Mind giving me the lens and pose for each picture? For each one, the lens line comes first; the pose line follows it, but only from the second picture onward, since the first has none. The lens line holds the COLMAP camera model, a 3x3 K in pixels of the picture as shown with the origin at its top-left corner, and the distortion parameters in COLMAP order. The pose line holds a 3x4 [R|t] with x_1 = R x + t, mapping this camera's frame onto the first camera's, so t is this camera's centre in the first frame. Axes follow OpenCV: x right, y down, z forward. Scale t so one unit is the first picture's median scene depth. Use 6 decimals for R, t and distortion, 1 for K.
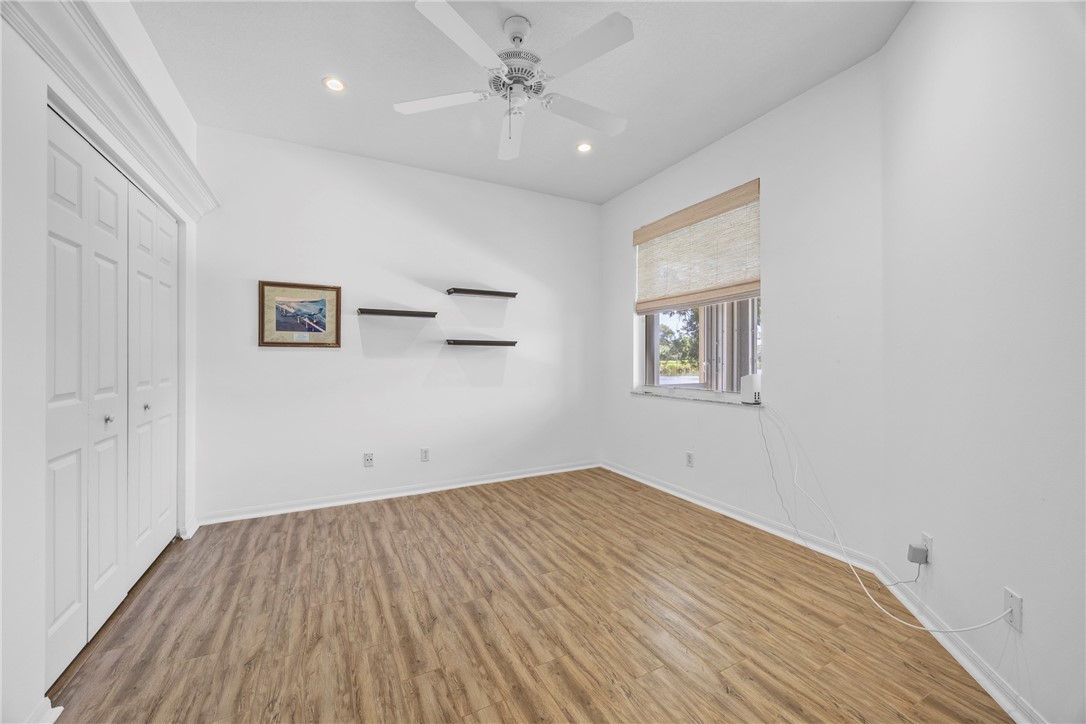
lens RADIAL K [[411.7, 0, 538.9], [0, 411.7, 359.4], [0, 0, 1]] dist [-0.003580, 0.000333]
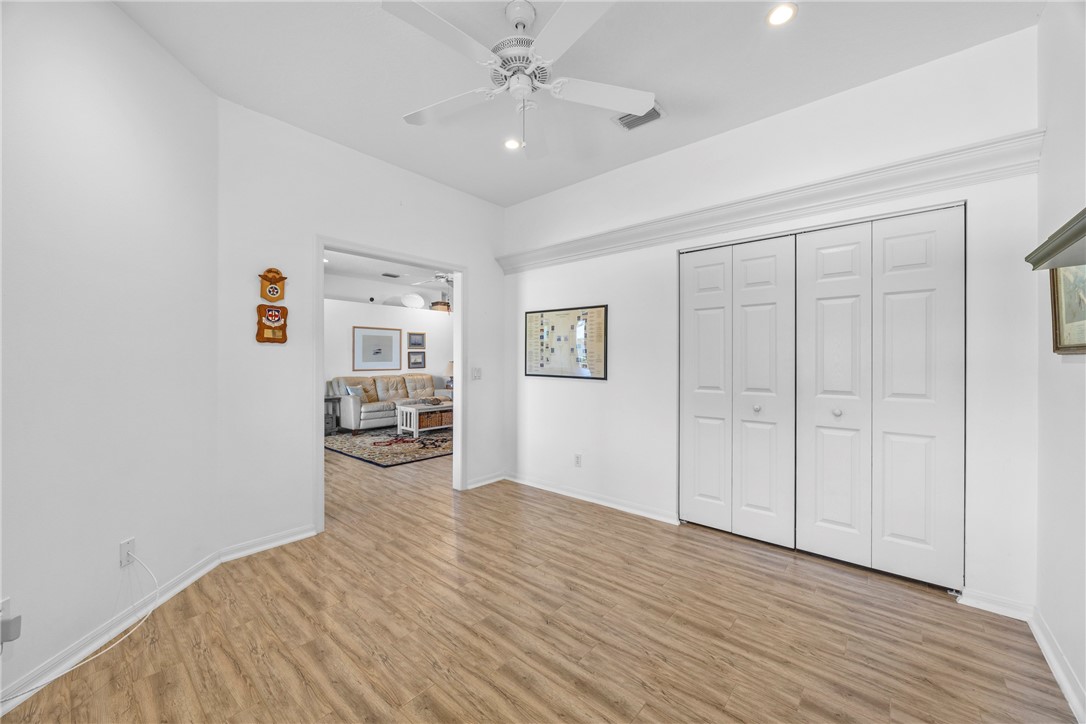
lens RADIAL K [[411.7, 0, 538.9], [0, 411.7, 359.4], [0, 0, 1]] dist [-0.003580, 0.000333]
pose [[-0.931128, -0.004928, -0.364659, 0.220238], [-0.005435, 0.999985, 0.000365, -0.030536], [0.364652, 0.002322, -0.931141, 1.670961]]
